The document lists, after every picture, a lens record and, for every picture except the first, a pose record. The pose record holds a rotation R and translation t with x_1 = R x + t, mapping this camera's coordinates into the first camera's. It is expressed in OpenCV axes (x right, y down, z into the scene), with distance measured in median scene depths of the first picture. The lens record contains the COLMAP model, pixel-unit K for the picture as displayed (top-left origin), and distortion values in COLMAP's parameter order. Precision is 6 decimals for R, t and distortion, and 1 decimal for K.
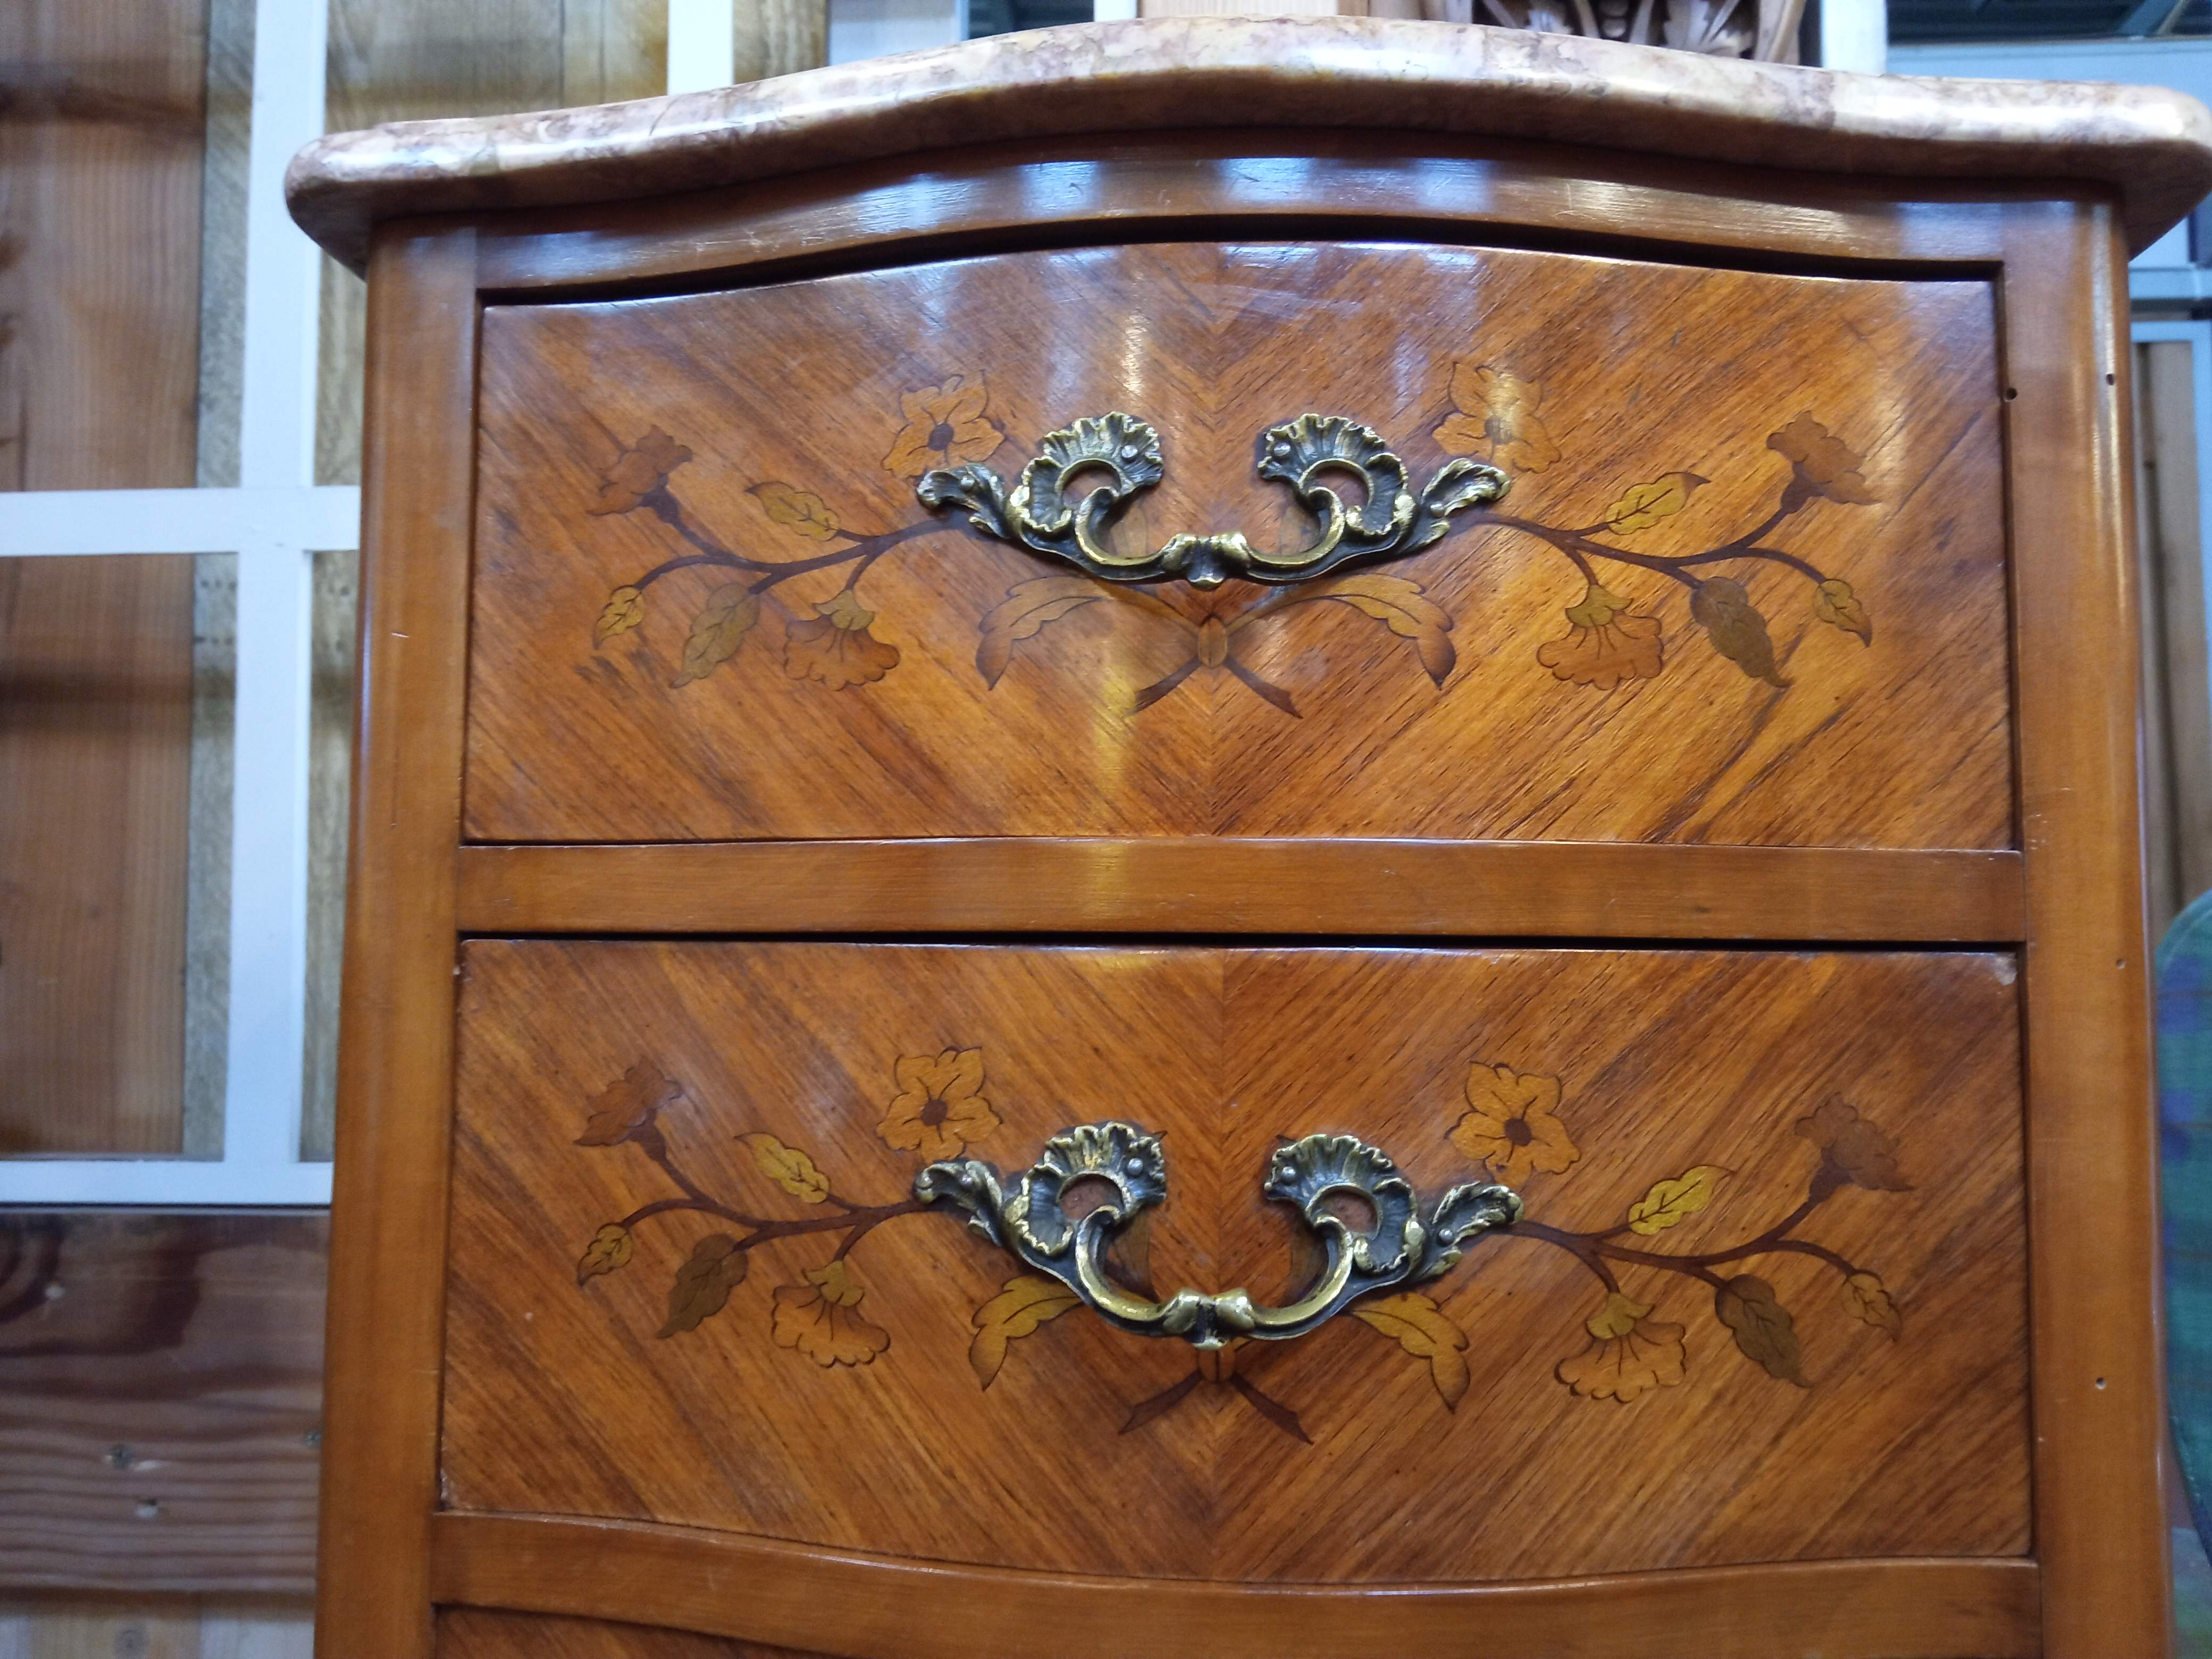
lens RADIAL K [[1812.4, 0, 1090.0], [0, 1812.4, 811.5], [0, 0, 1]] dist [0.068919, -0.116020]
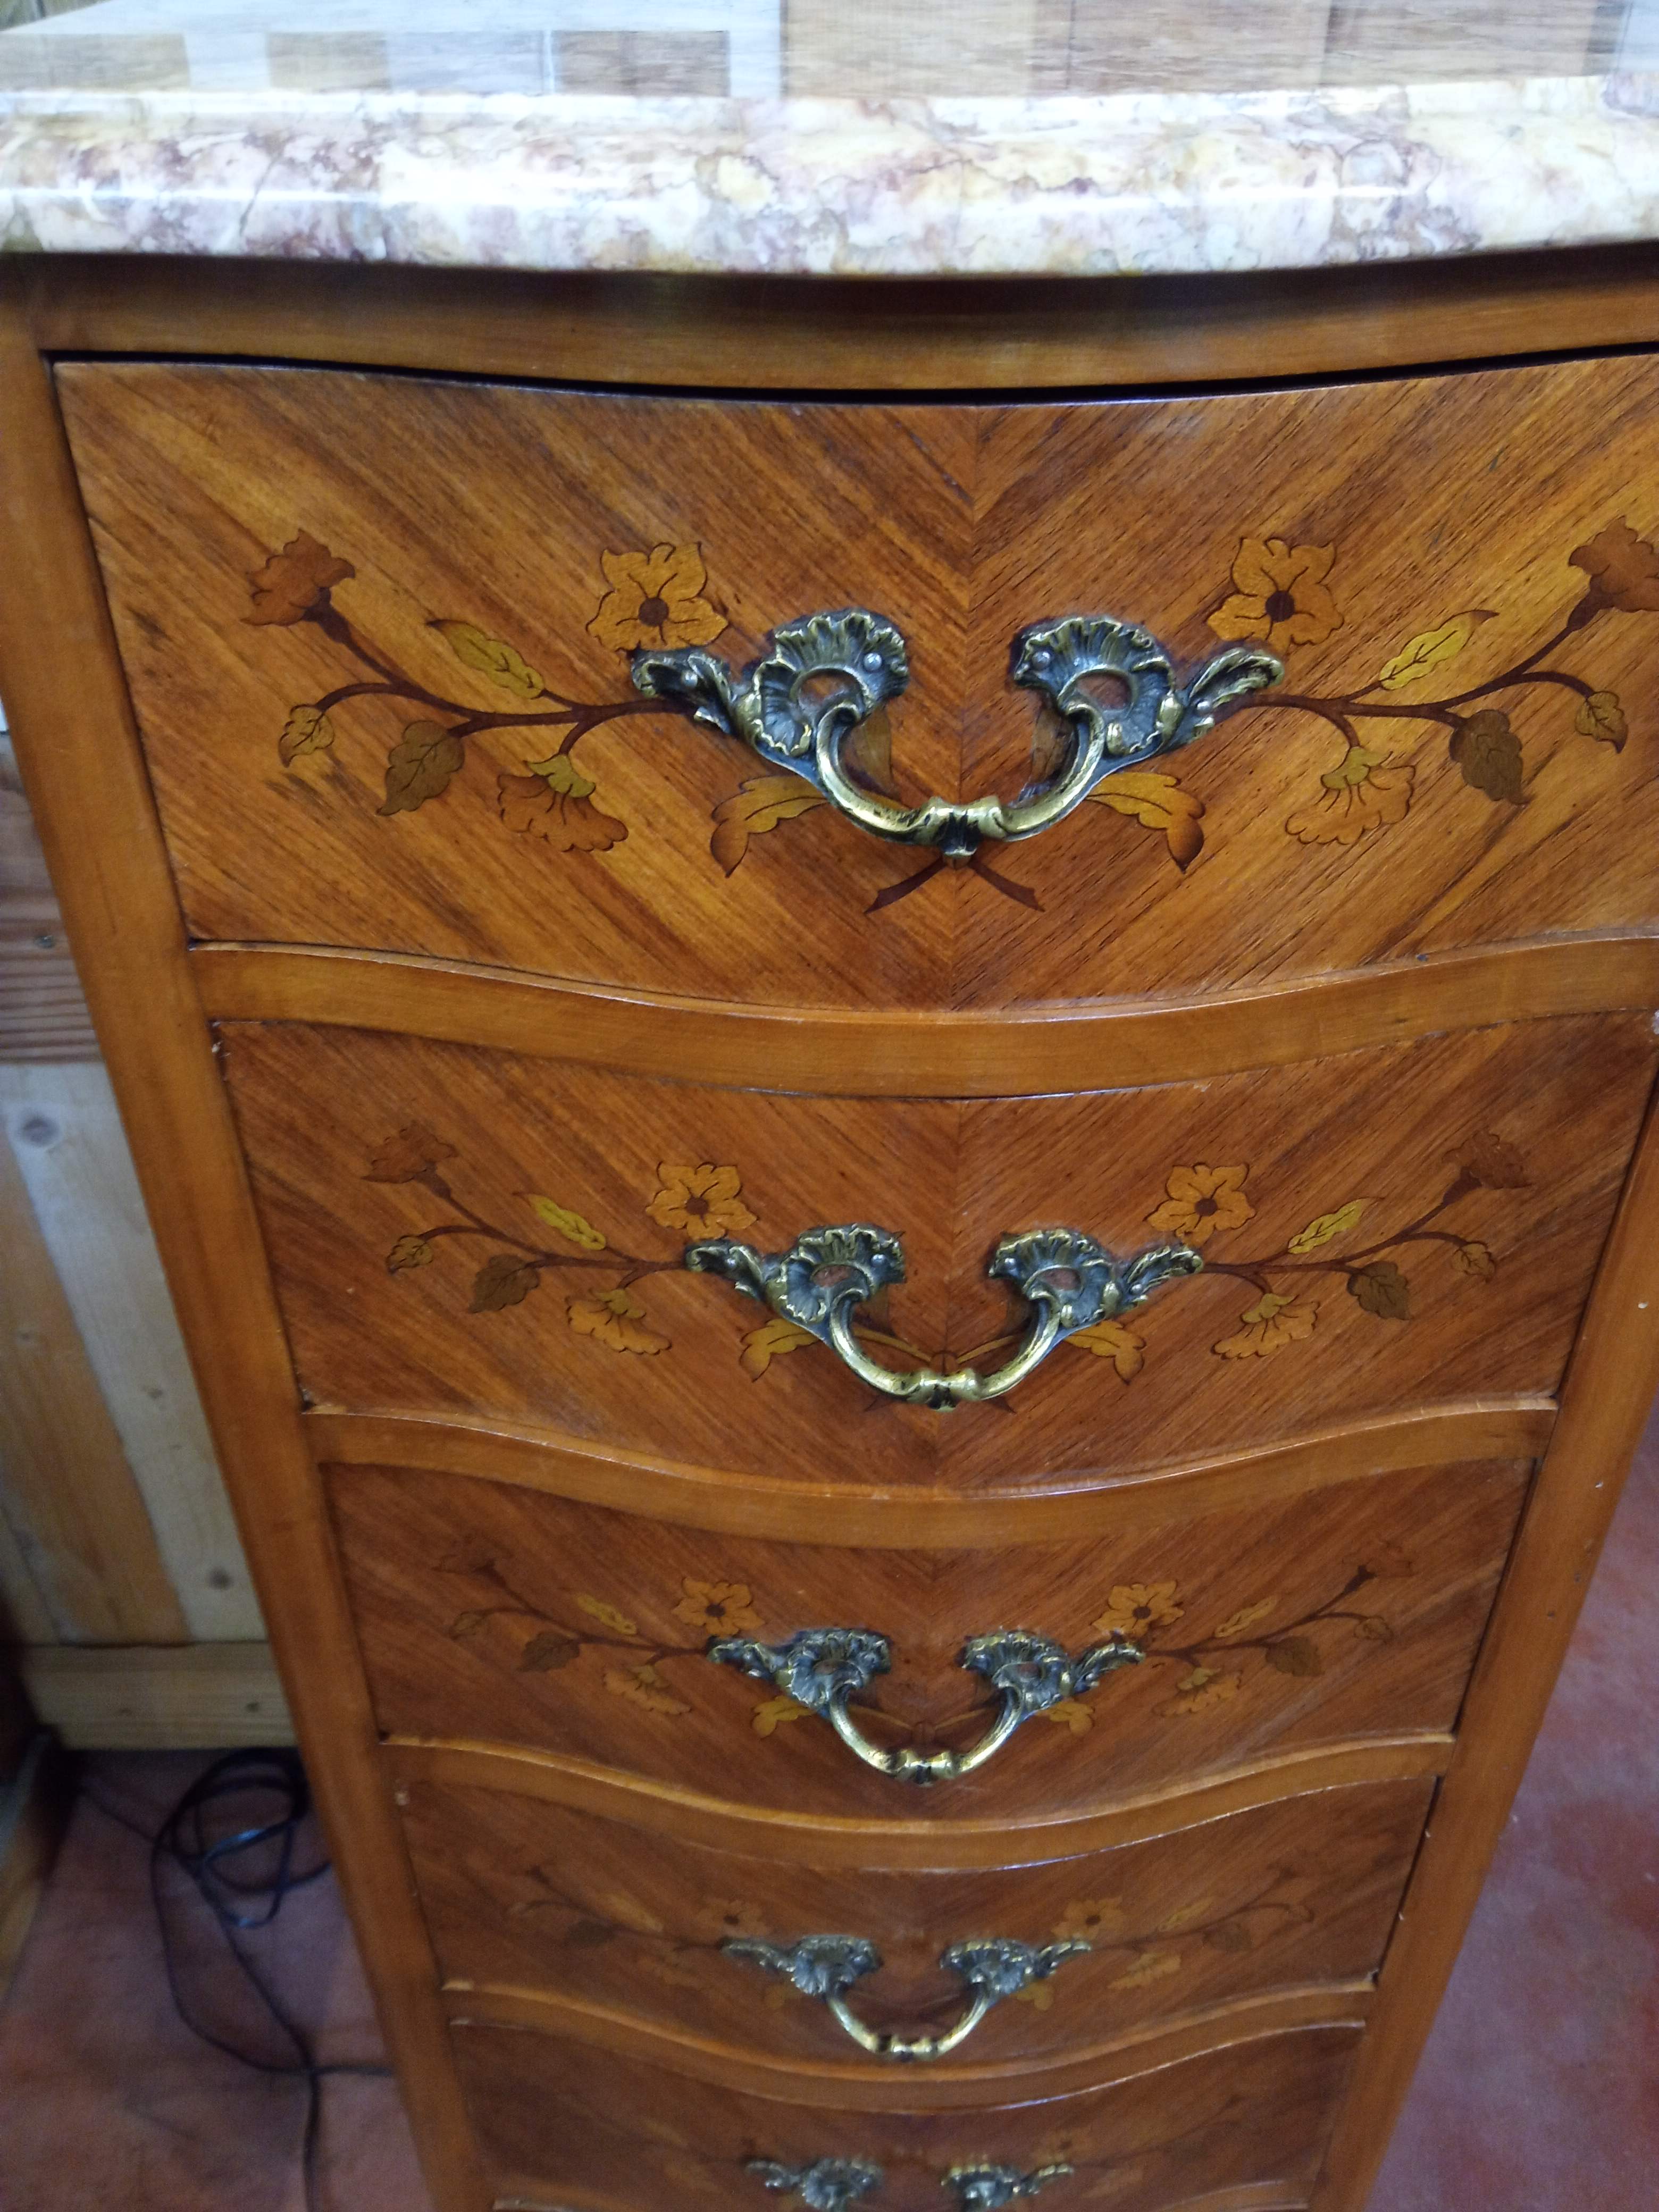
lens RADIAL K [[1812.4, 0, 801.6], [0, 1812.4, 1139.9], [0, 0, 1]] dist [0.068919, -0.116020]
pose [[0.997046, -0.064430, 0.041799, -0.064930], [0.022292, 0.763601, 0.645303, -0.587455], [-0.073495, -0.642465, 0.762782, 0.159308]]
